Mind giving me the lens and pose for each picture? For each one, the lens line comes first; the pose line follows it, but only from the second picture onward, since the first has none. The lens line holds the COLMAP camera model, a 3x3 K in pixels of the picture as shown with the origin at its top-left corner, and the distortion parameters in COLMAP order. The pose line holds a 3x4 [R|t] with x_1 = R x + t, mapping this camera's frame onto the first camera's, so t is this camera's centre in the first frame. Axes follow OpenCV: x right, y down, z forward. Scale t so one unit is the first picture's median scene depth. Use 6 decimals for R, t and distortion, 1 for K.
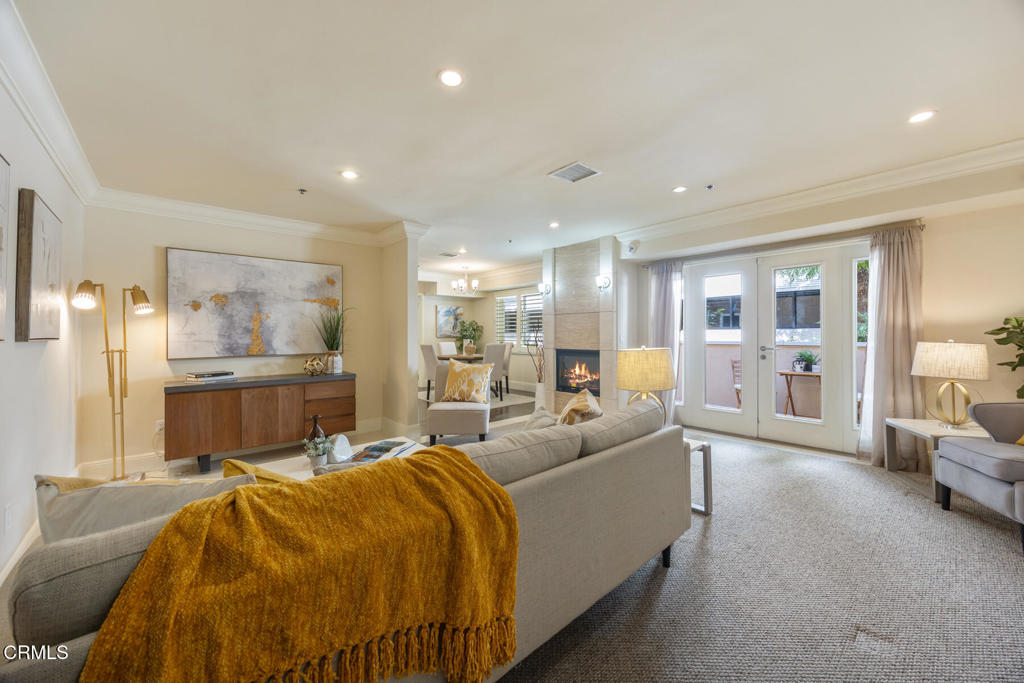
lens RADIAL K [[389.0, 0, 517.2], [0, 389.0, 332.6], [0, 0, 1]] dist [-0.001755, 0.000098]
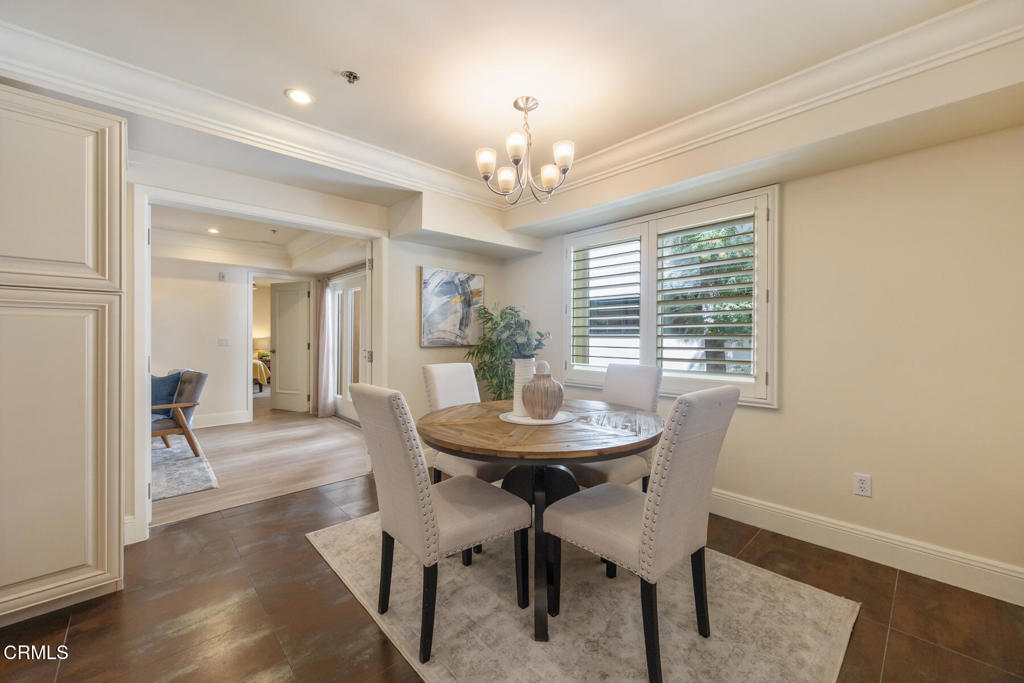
lens RADIAL K [[396.6, 0, 512.0], [0, 396.6, 339.5], [0, 0, 1]] dist [-0.001274, 0.000003]
pose [[0.999709, 0.007321, 0.023007, -0.259862], [-0.007526, 0.999933, 0.008838, 0.000750], [-0.022940, -0.009008, 0.999696, 1.253681]]
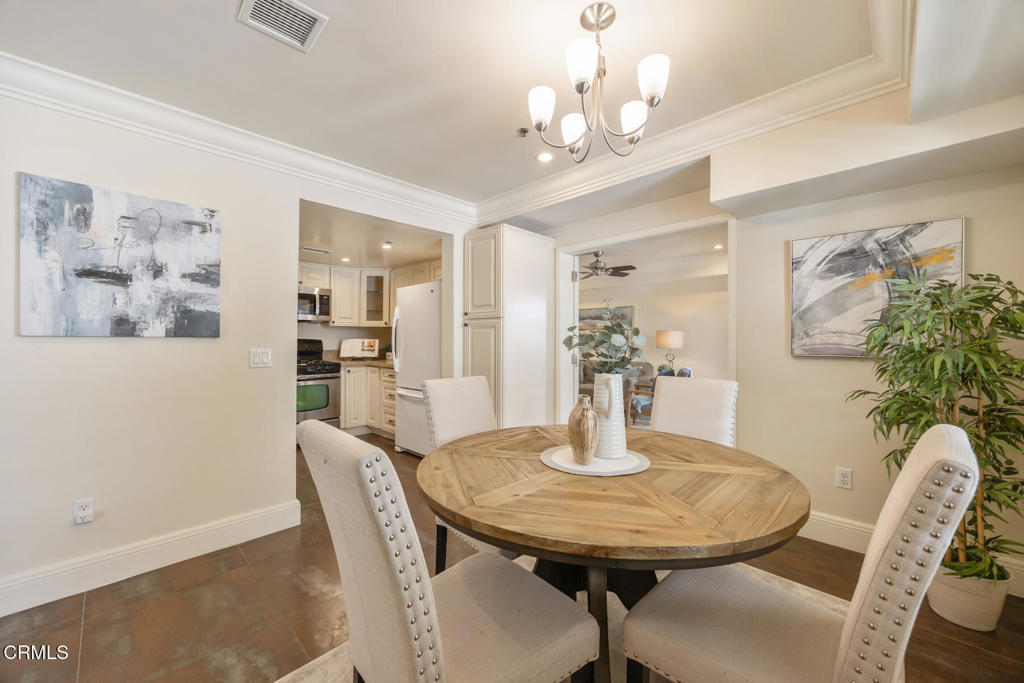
lens RADIAL K [[396.6, 0, 512.0], [0, 396.6, 339.5], [0, 0, 1]] dist [-0.001274, 0.000003]
pose [[0.081282, 0.001999, -0.996689, 0.119757], [0.001532, 0.999997, 0.002130, -0.001173], [0.996690, -0.001700, 0.081278, 1.650257]]
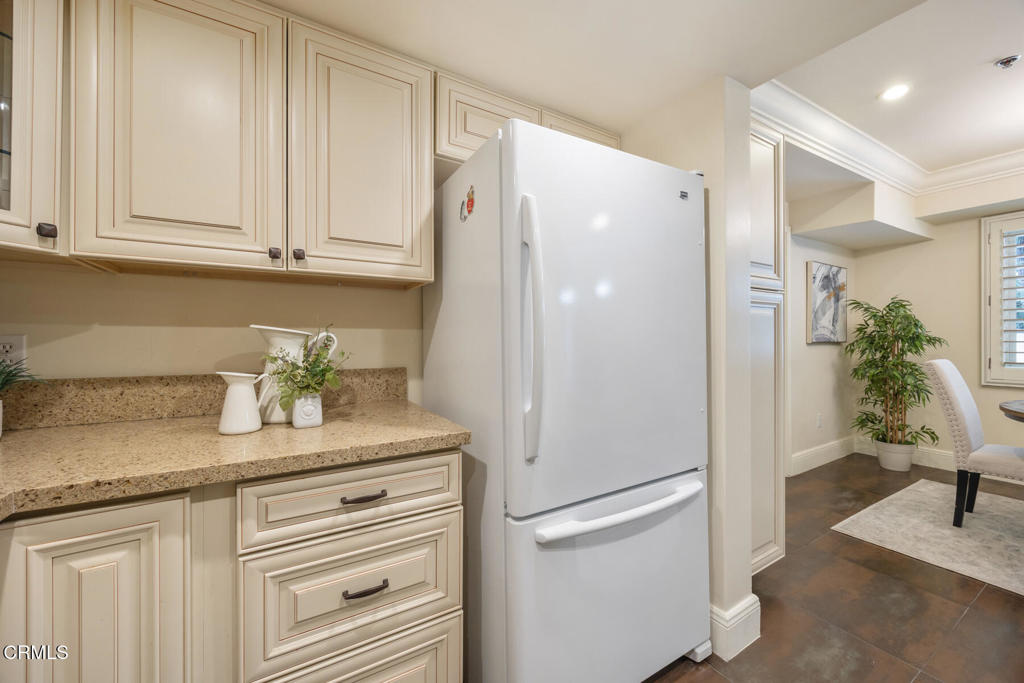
lens RADIAL K [[406.0, 0, 512.3], [0, 406.0, 336.6], [0, 0, 1]] dist [0.000265, 0.000157]
pose [[0.985051, -0.000814, -0.172260, -0.901164], [0.001473, 0.999992, 0.003696, 0.006240], [0.172256, -0.003895, 0.985045, 1.174537]]
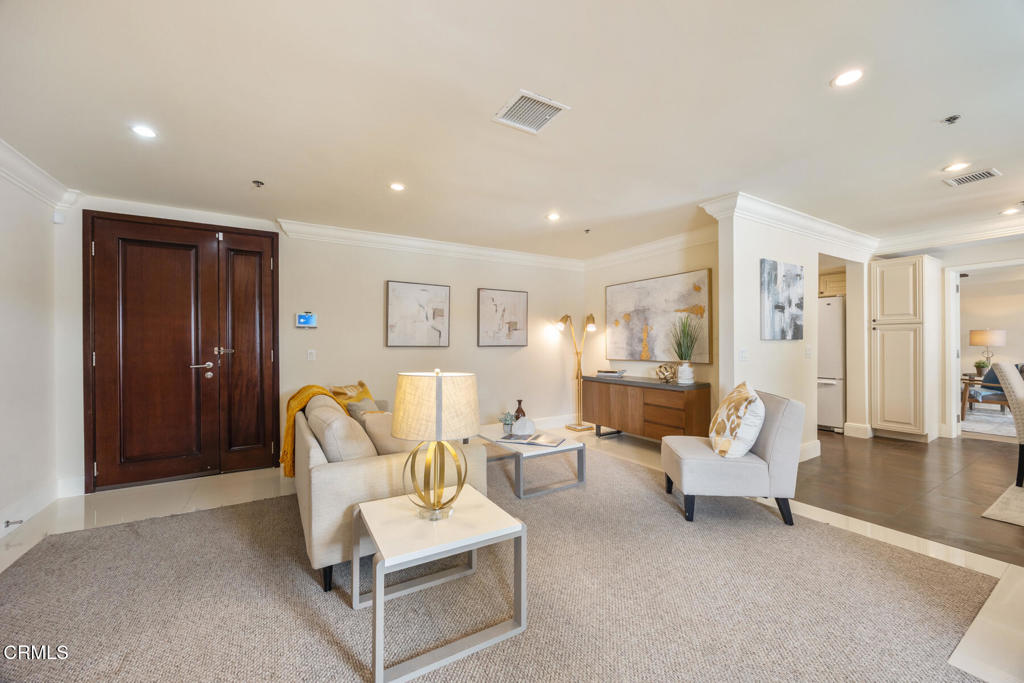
lens RADIAL K [[396.6, 0, 512.0], [0, 396.6, 339.5], [0, 0, 1]] dist [-0.001274, 0.000003]
pose [[-0.184622, -0.001164, -0.982809, 0.605942], [0.010496, 0.999940, -0.003156, -0.007125], [0.982754, -0.010898, -0.184599, 0.782396]]
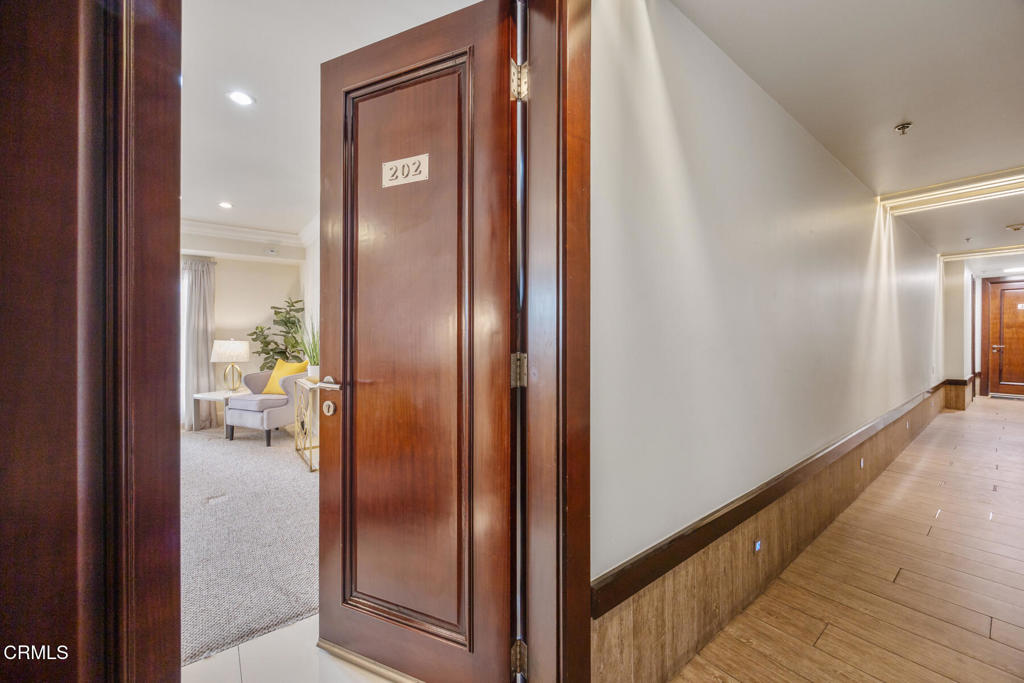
lens RADIAL K [[396.6, 0, 512.0], [0, 396.6, 339.5], [0, 0, 1]] dist [-0.001274, 0.000003]
pose [[0.062676, -0.002147, 0.998032, -0.324336], [-0.012808, 0.999914, 0.002955, 0.001403], [-0.997952, -0.012968, 0.062643, -0.190923]]
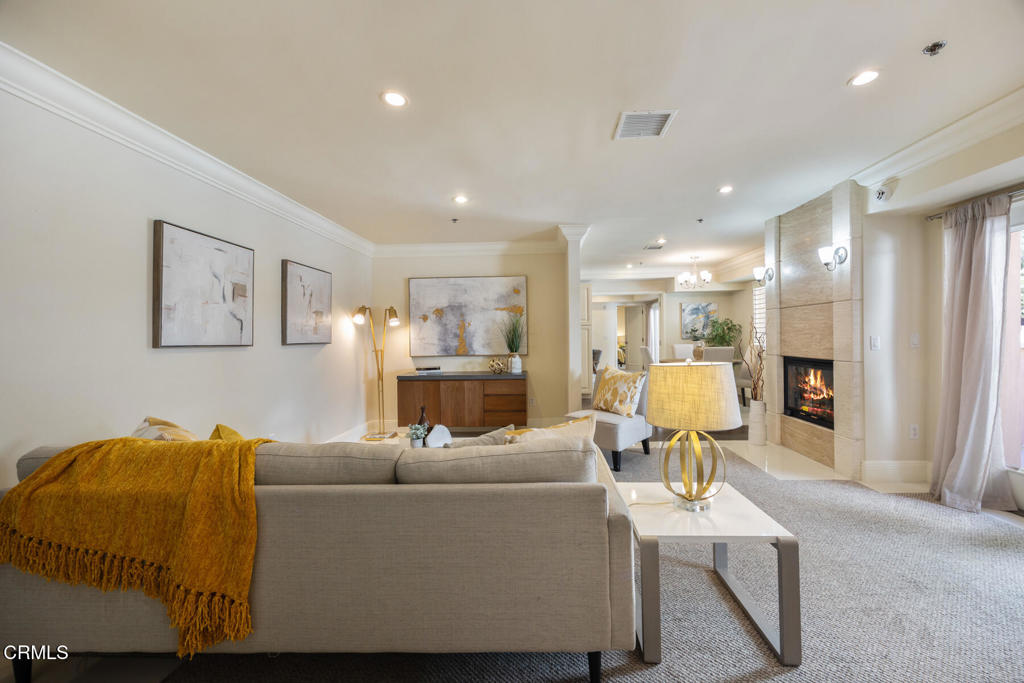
lens RADIAL K [[401.4, 0, 534.2], [0, 401.4, 333.5], [0, 0, 1]] dist [-0.000882, 0.000024]
pose [[0.727601, -0.010808, -0.685915, 0.378911], [0.013692, 0.999906, -0.001233, -0.006620], [0.685864, -0.008494, 0.727681, 0.201719]]
